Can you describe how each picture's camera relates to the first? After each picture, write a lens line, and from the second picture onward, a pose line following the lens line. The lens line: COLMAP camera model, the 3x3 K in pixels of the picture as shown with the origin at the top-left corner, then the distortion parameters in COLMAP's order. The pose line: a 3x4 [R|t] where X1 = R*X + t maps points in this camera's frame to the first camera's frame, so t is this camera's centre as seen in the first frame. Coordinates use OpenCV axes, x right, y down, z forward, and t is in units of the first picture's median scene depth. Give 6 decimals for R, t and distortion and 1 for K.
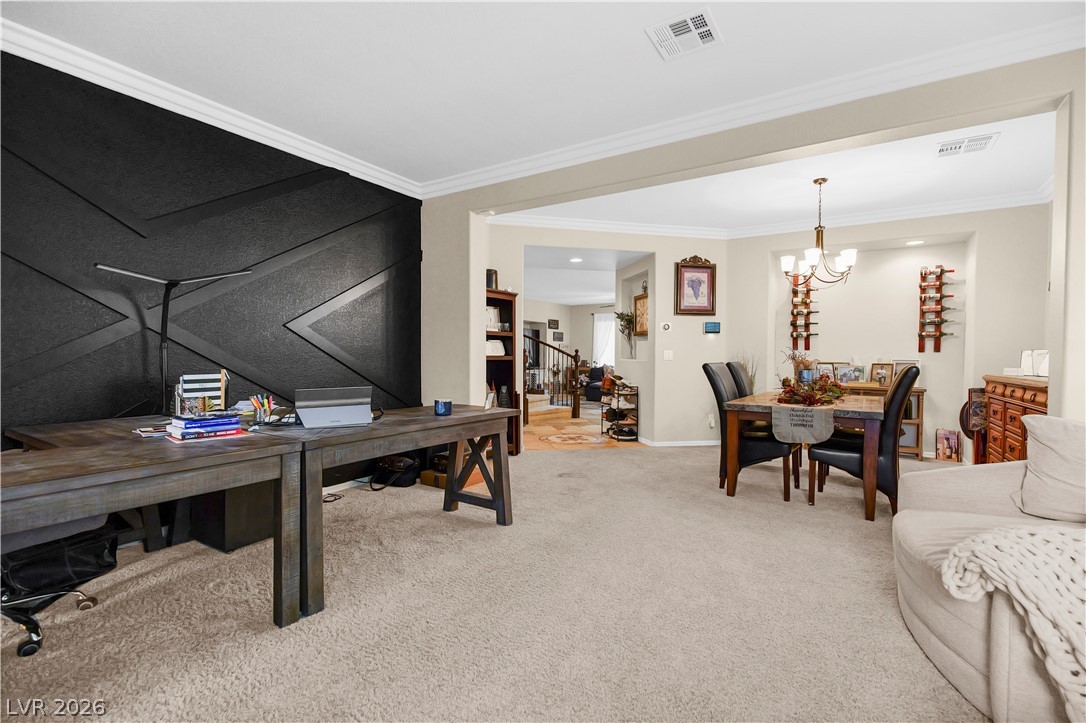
lens RADIAL K [[492.5, 0, 545.2], [0, 492.5, 362.1], [0, 0, 1]] dist [0.002624, -0.000228]
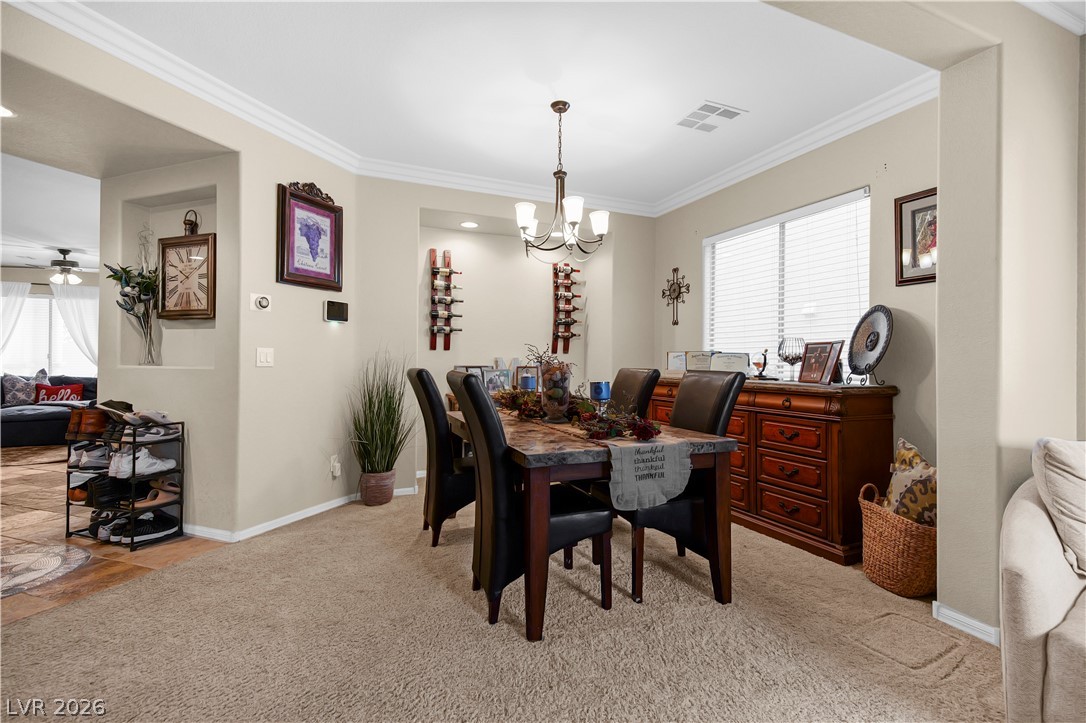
lens RADIAL K [[492.5, 0, 551.1], [0, 492.5, 352.3], [0, 0, 1]] dist [0.002624, -0.000228]
pose [[0.546571, 0.006418, 0.837388, -0.021595], [0.013122, 0.999782, -0.016228, -0.006619], [-0.837310, 0.019858, 0.546367, 0.451960]]
